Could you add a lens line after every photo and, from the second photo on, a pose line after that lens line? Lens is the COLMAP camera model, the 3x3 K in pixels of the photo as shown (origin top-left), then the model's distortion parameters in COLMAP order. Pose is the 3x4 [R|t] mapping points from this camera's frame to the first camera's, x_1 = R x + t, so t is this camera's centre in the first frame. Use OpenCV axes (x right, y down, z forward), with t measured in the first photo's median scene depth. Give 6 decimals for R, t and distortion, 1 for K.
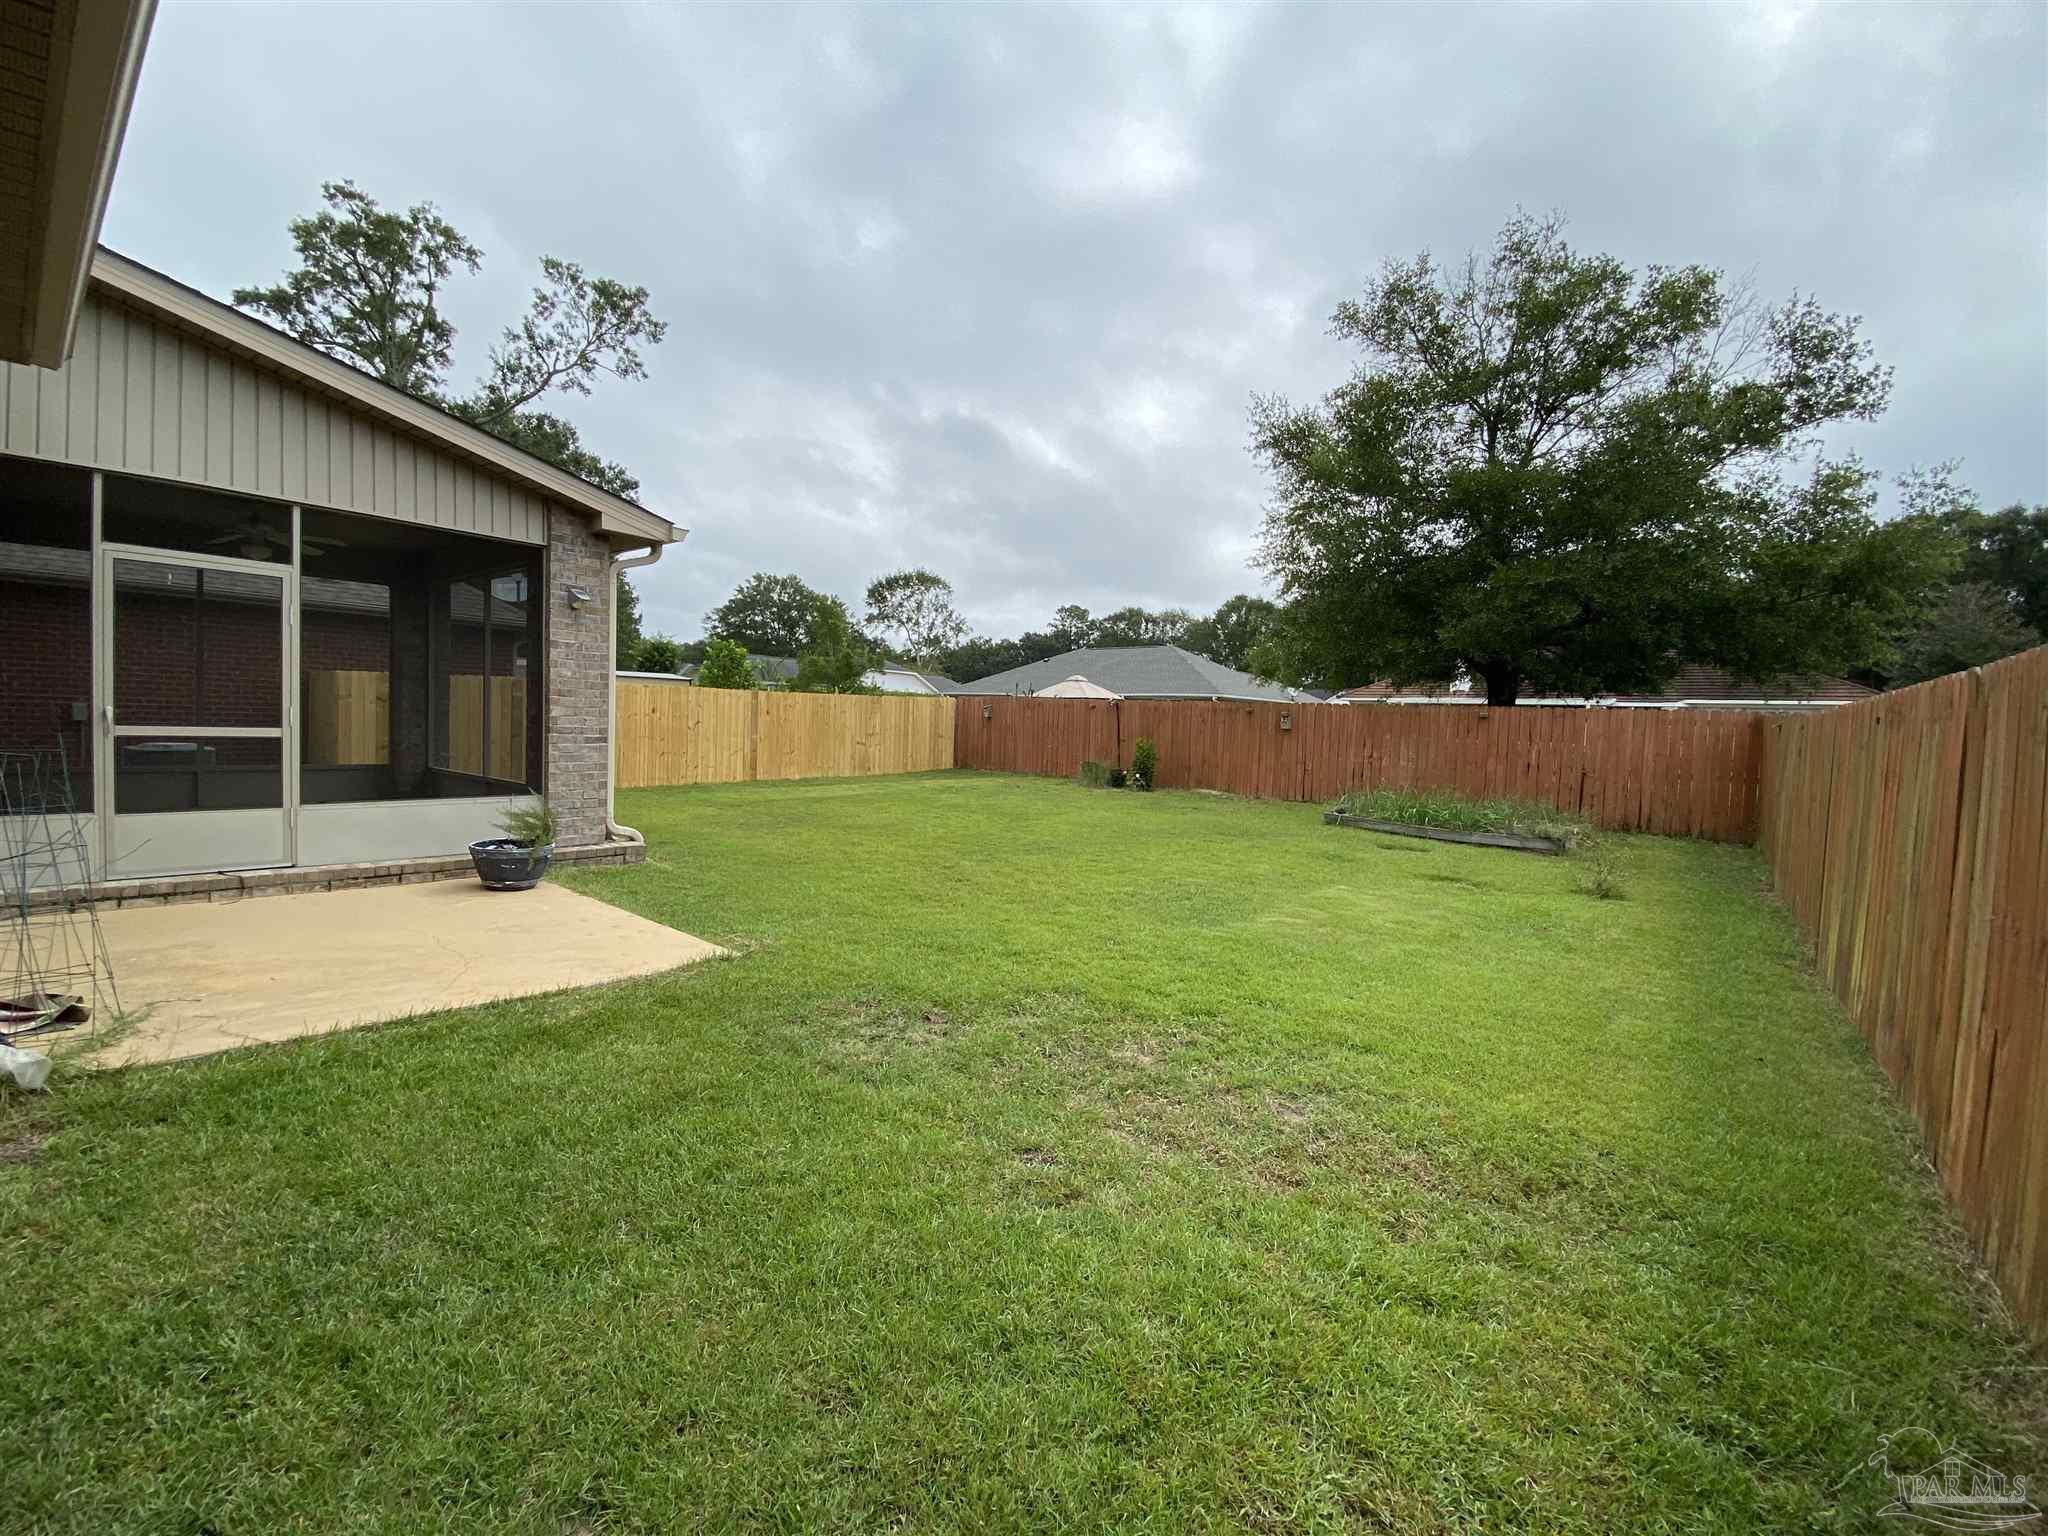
lens RADIAL K [[814.7, 0, 1023.0], [0, 814.7, 764.6], [0, 0, 1]] dist [-0.000179, -0.010392]
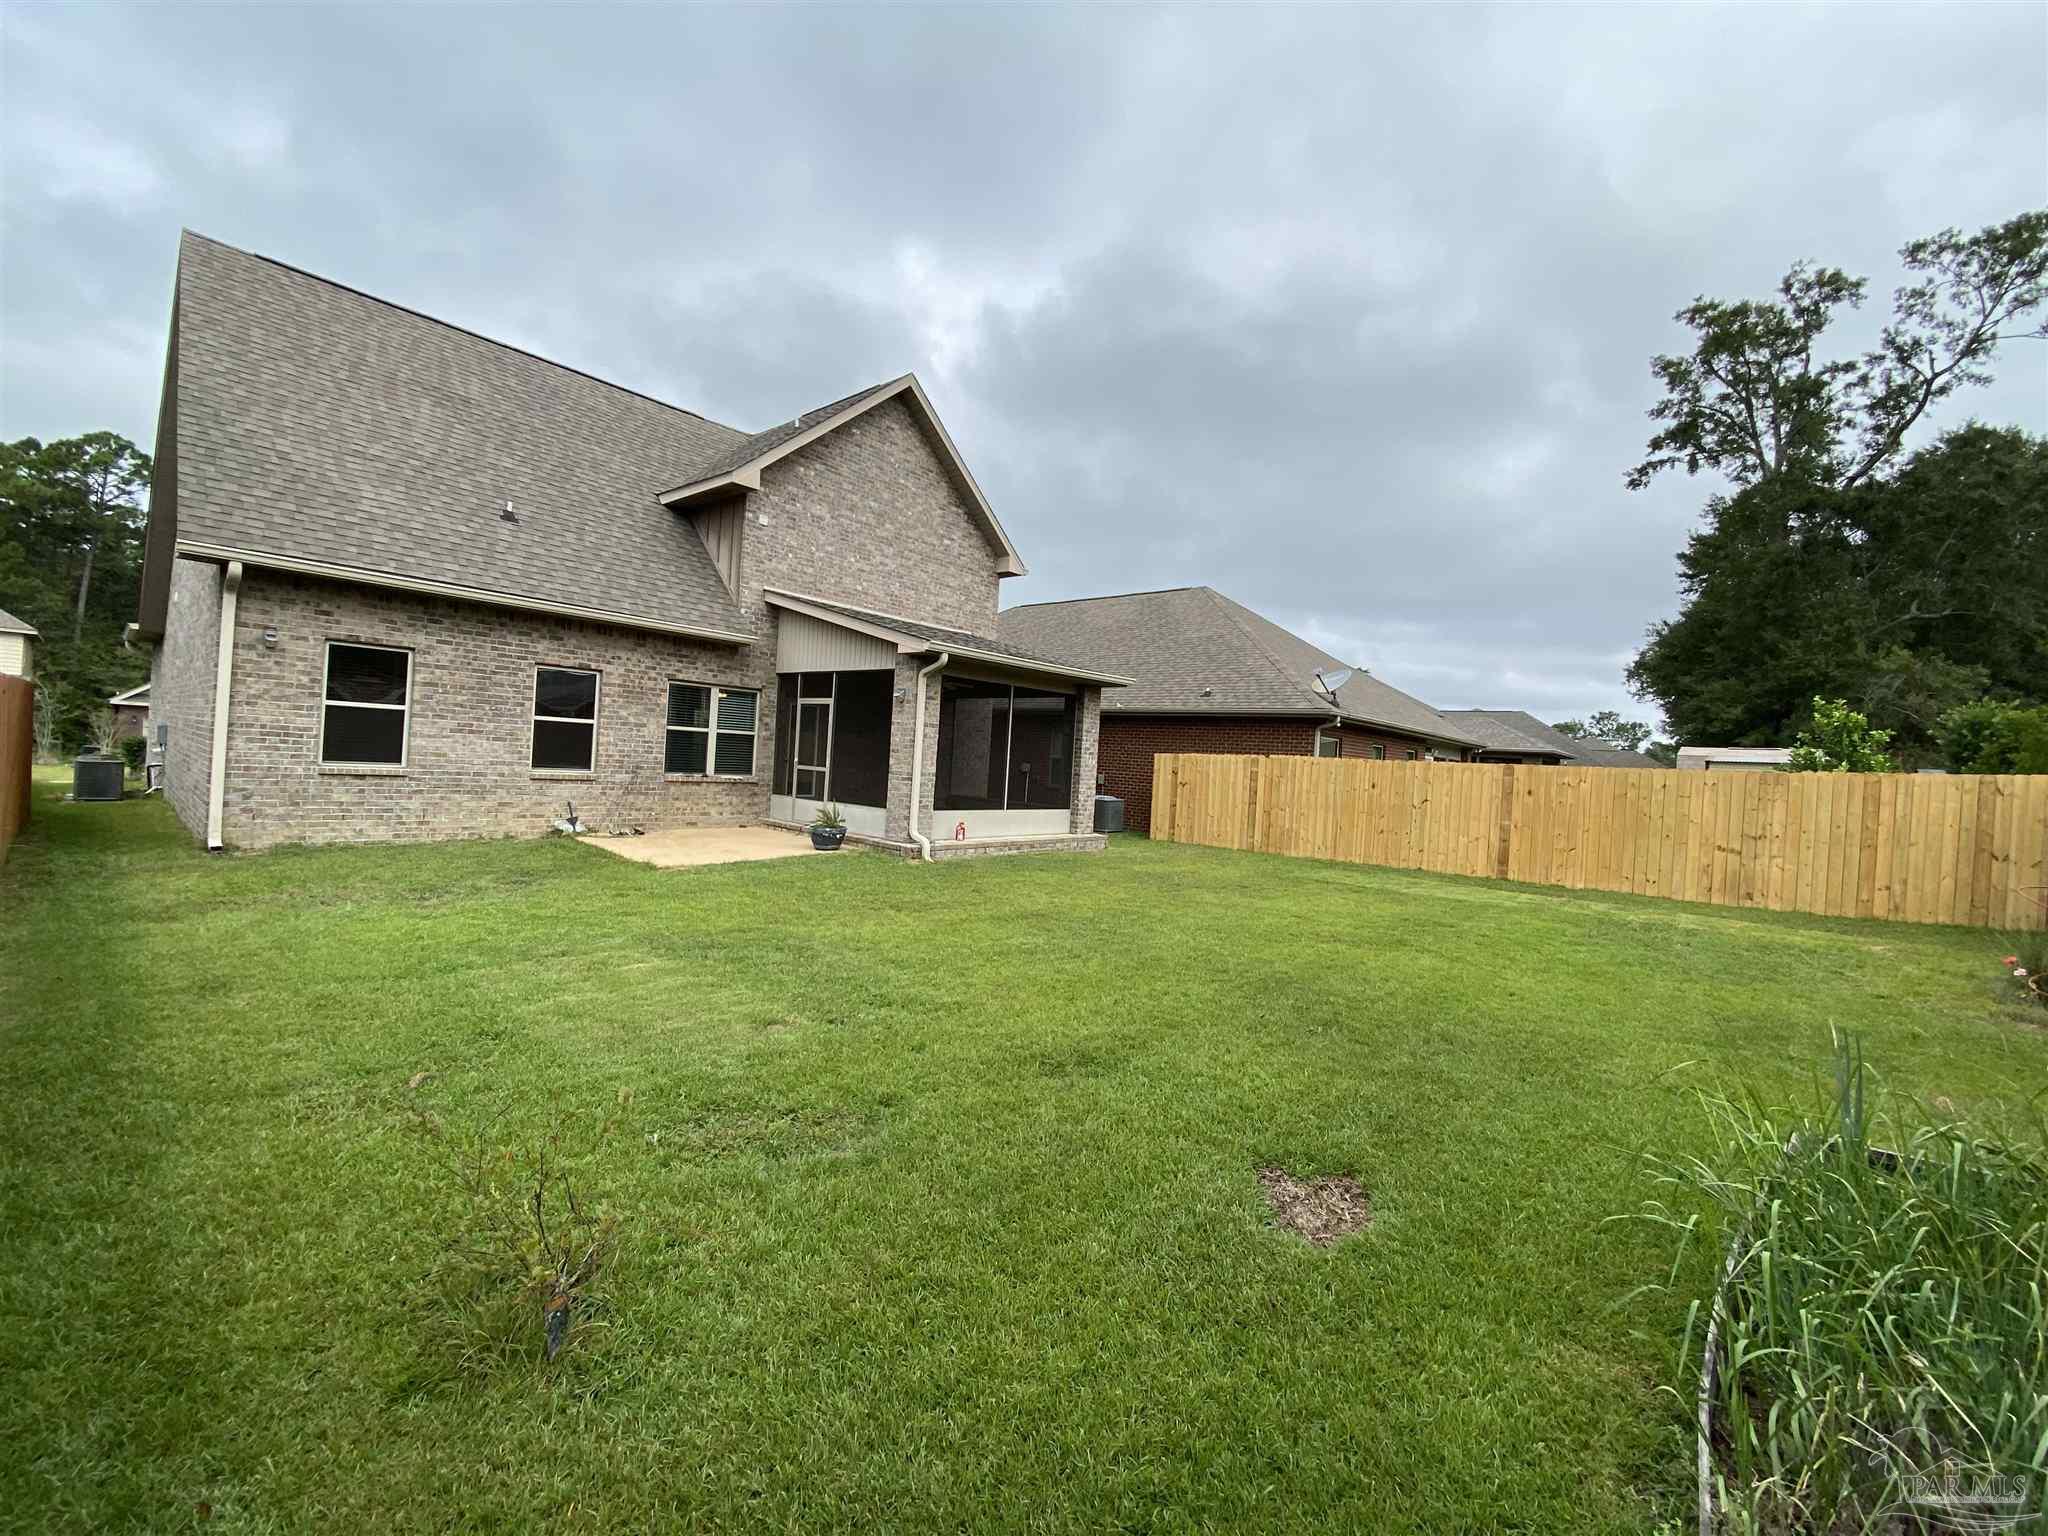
lens RADIAL K [[814.7, 0, 1023.0], [0, 814.7, 764.6], [0, 0, 1]] dist [-0.000179, -0.010392]
pose [[-0.030348, -0.029747, -0.999097, 0.483129], [-0.110409, 0.993540, -0.026228, -0.018452], [0.993423, 0.109513, -0.033436, 0.559675]]
